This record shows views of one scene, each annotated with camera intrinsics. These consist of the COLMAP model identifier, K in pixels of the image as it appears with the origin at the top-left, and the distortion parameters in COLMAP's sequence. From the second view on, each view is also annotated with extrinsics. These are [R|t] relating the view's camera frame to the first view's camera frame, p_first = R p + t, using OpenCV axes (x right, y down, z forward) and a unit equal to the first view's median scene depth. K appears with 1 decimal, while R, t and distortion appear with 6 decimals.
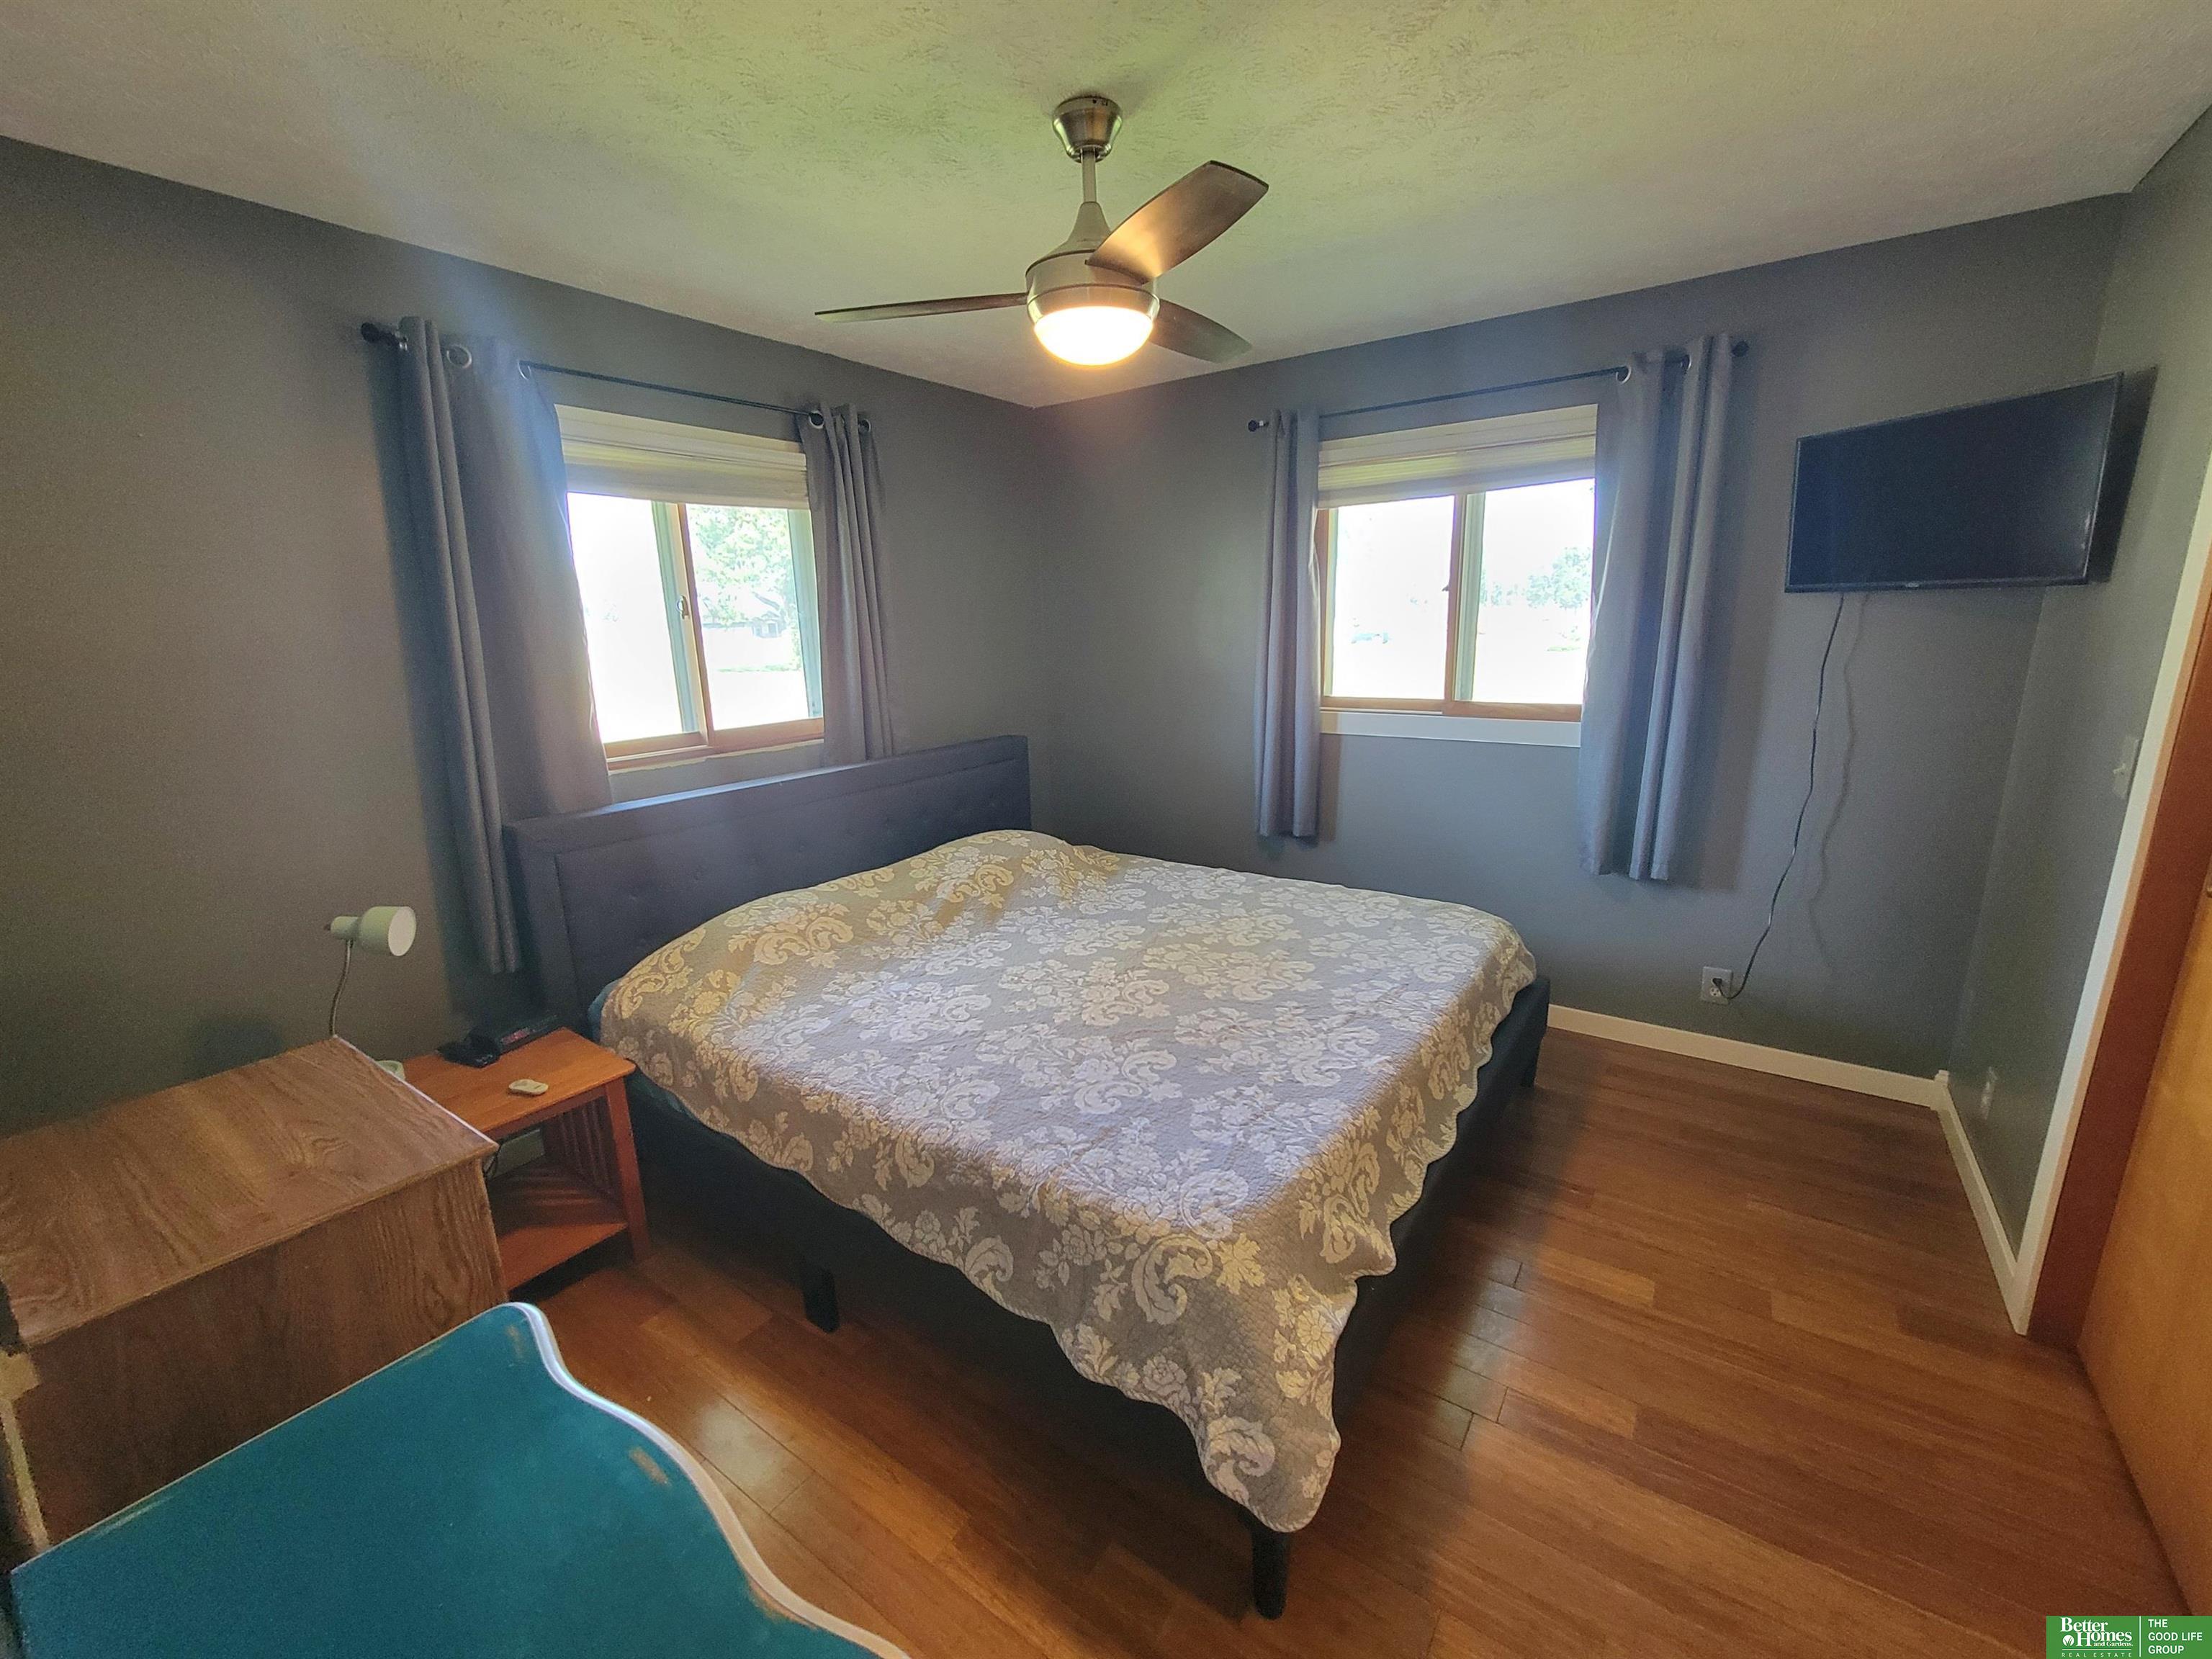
lens RADIAL K [[899.9, 0, 1101.5], [0, 899.9, 831.9], [0, 0, 1]] dist [-0.004037, 0.001626]
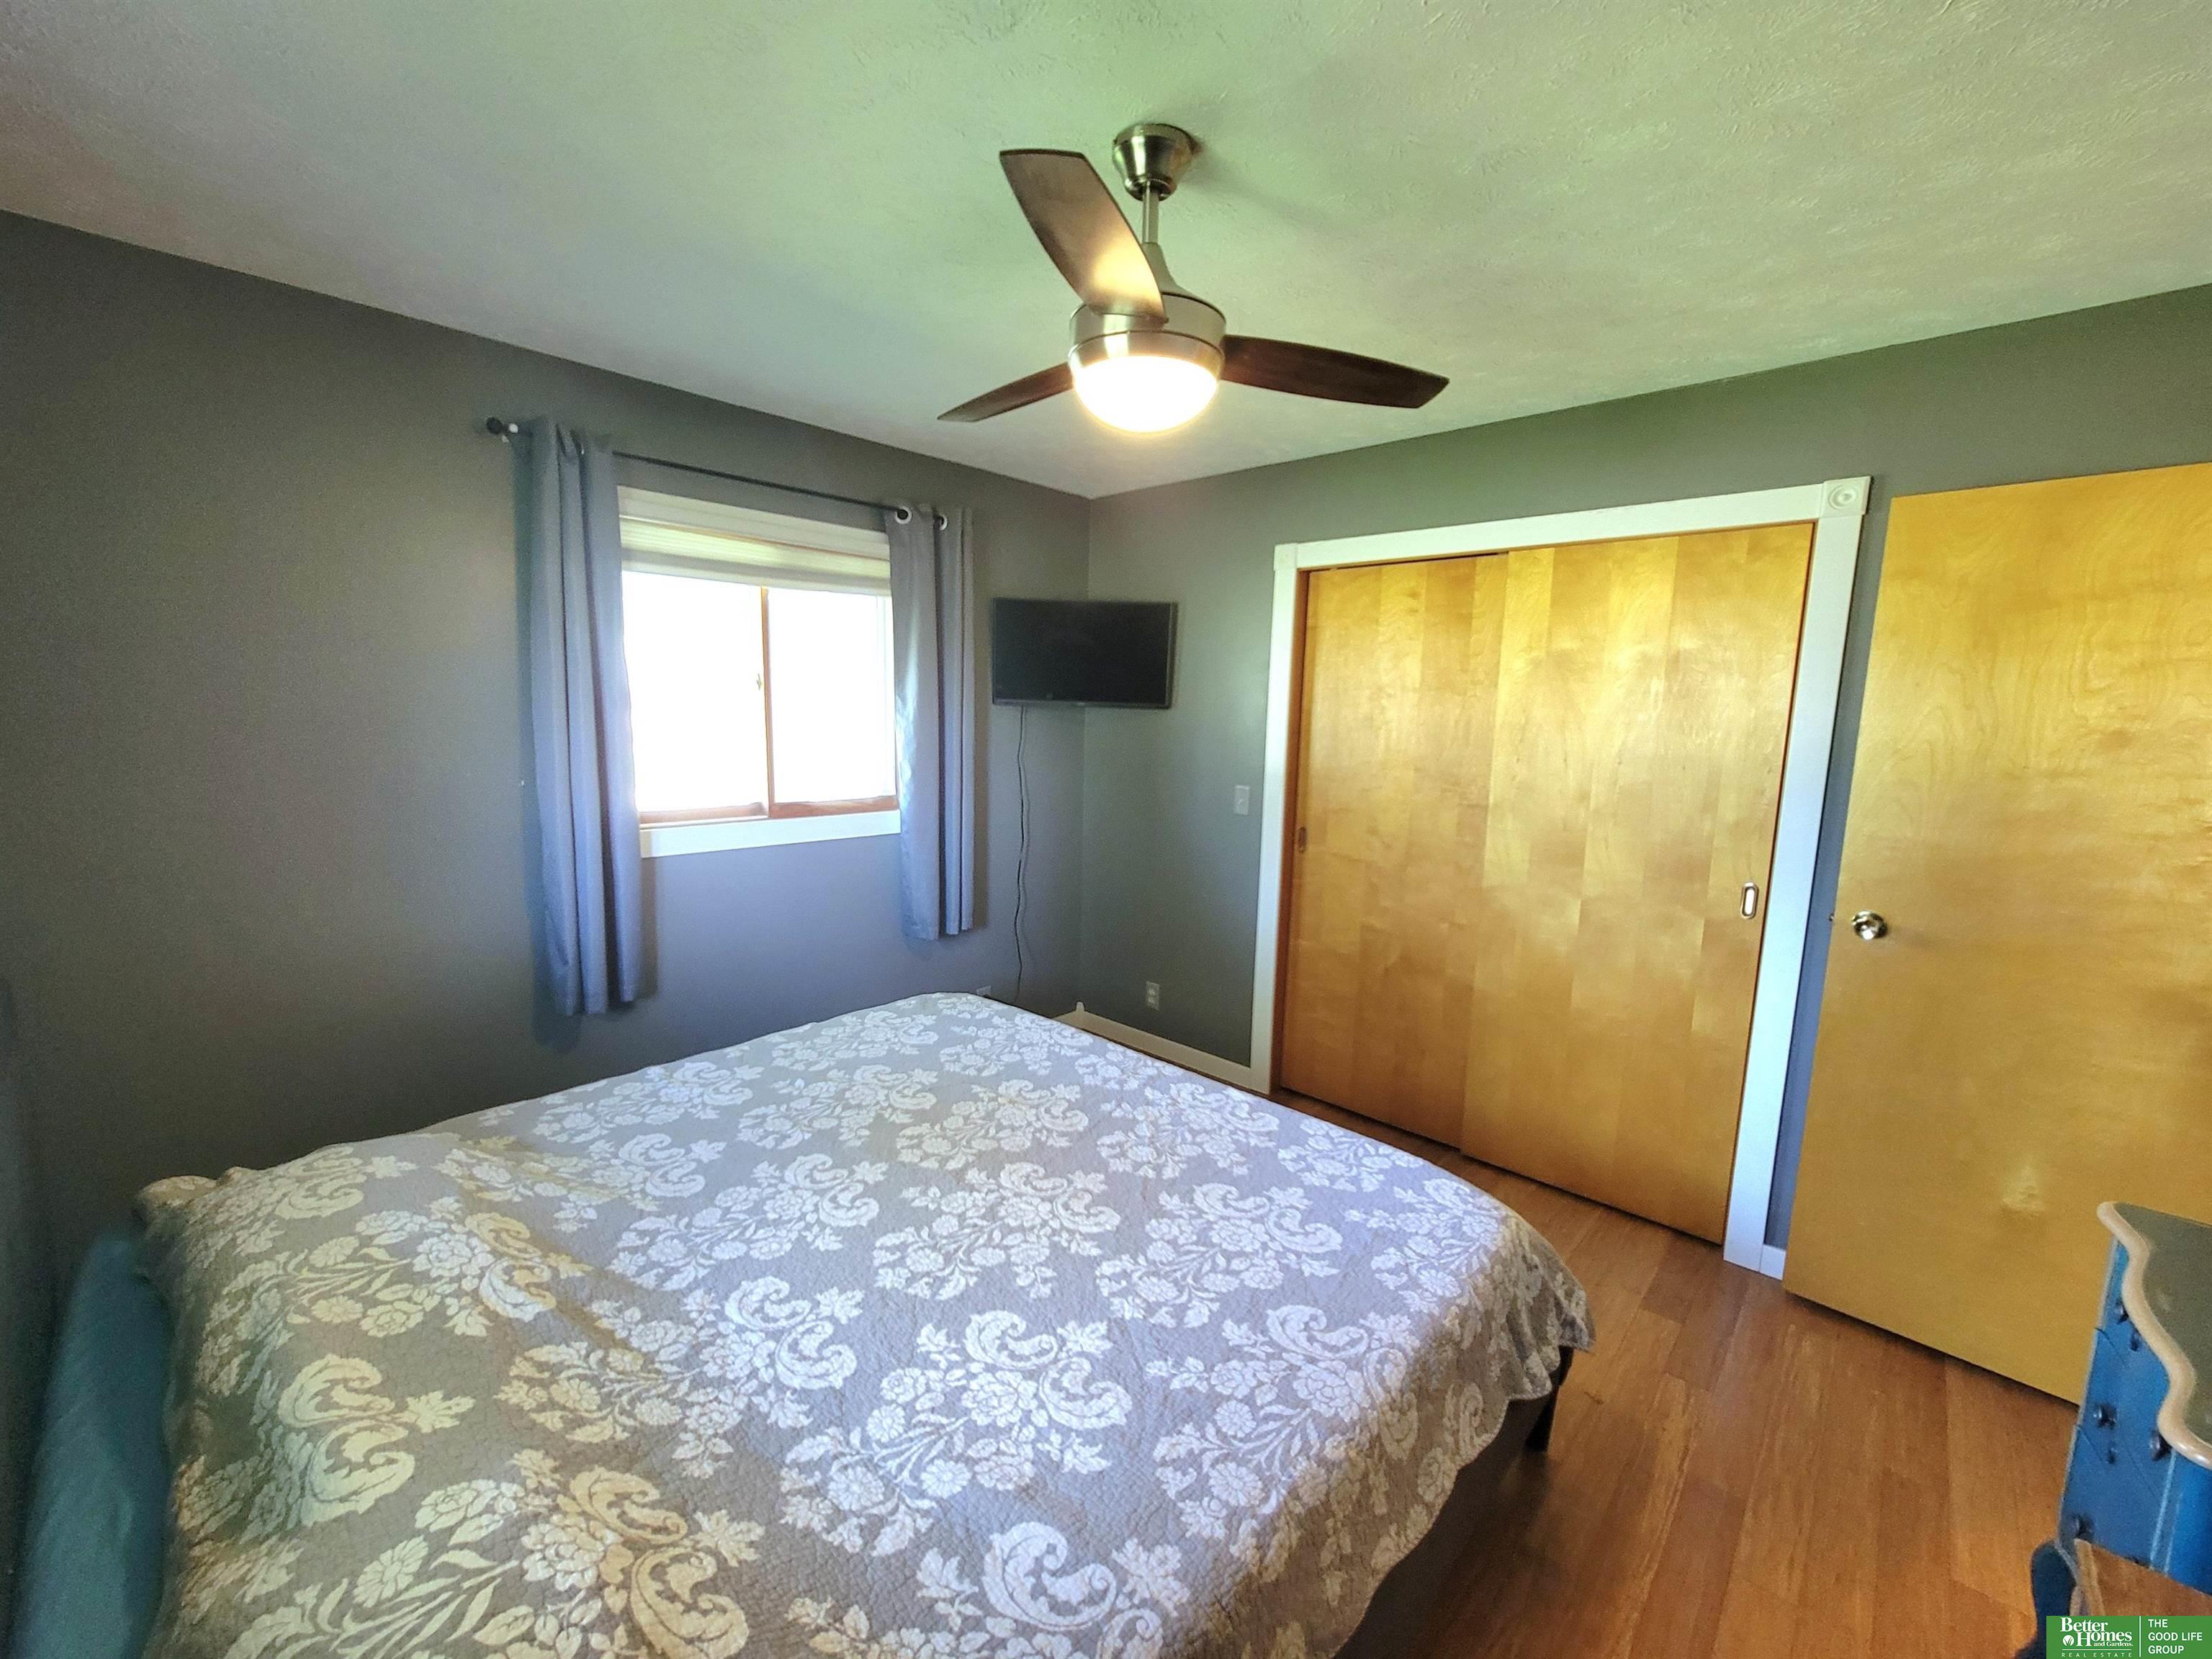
lens RADIAL K [[899.9, 0, 1099.3], [0, 899.9, 829.3], [0, 0, 1]] dist [-0.004037, 0.001626]
pose [[0.130004, -0.106703, 0.985755, -0.604182], [0.203300, 0.975938, 0.078828, -0.152701], [-0.970447, 0.190156, 0.148569, 0.669512]]
